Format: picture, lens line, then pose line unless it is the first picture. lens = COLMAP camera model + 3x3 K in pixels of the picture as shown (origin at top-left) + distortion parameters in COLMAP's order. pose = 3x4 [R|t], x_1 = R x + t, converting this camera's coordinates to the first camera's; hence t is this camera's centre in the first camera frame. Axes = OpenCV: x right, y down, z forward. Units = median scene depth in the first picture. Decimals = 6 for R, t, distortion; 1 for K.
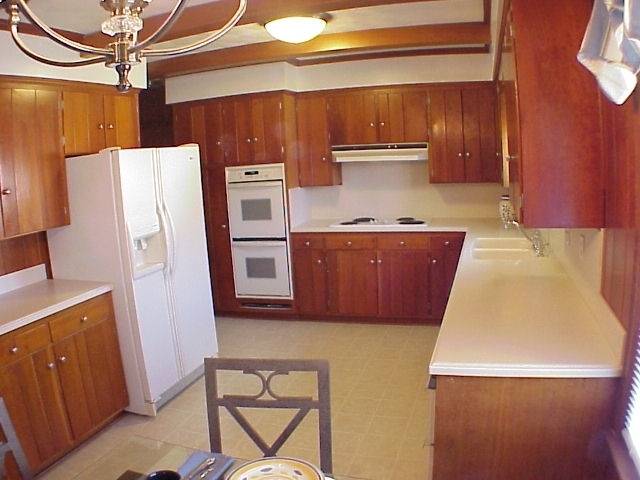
lens RADIAL K [[527.3, 0, 320.6], [0, 527.3, 251.9], [0, 0, 1]] dist [-0.336413, 0.130278]
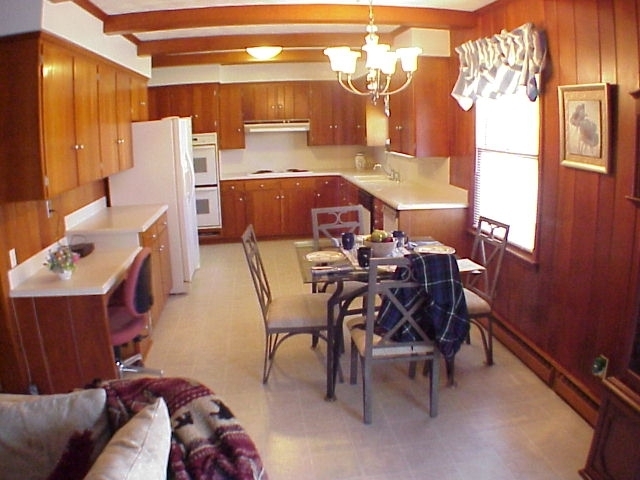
lens RADIAL K [[527.3, 0, 320.6], [0, 527.3, 251.9], [0, 0, 1]] dist [-0.336413, 0.130278]
pose [[0.906929, -0.071146, 0.415232, -0.618317], [0.052542, 0.997043, 0.056075, 0.140290], [-0.417993, -0.029038, 0.907986, -0.613925]]
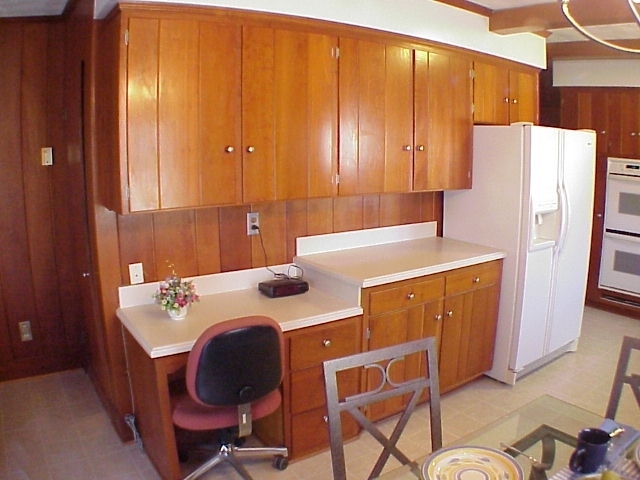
lens RADIAL K [[527.3, 0, 320.6], [0, 527.3, 251.9], [0, 0, 1]] dist [-0.336413, 0.130278]
pose [[0.791817, 0.174967, -0.585160, -0.102355], [-0.147997, 0.984500, 0.094108, 0.021184], [0.592556, 0.012086, 0.805438, -0.072921]]
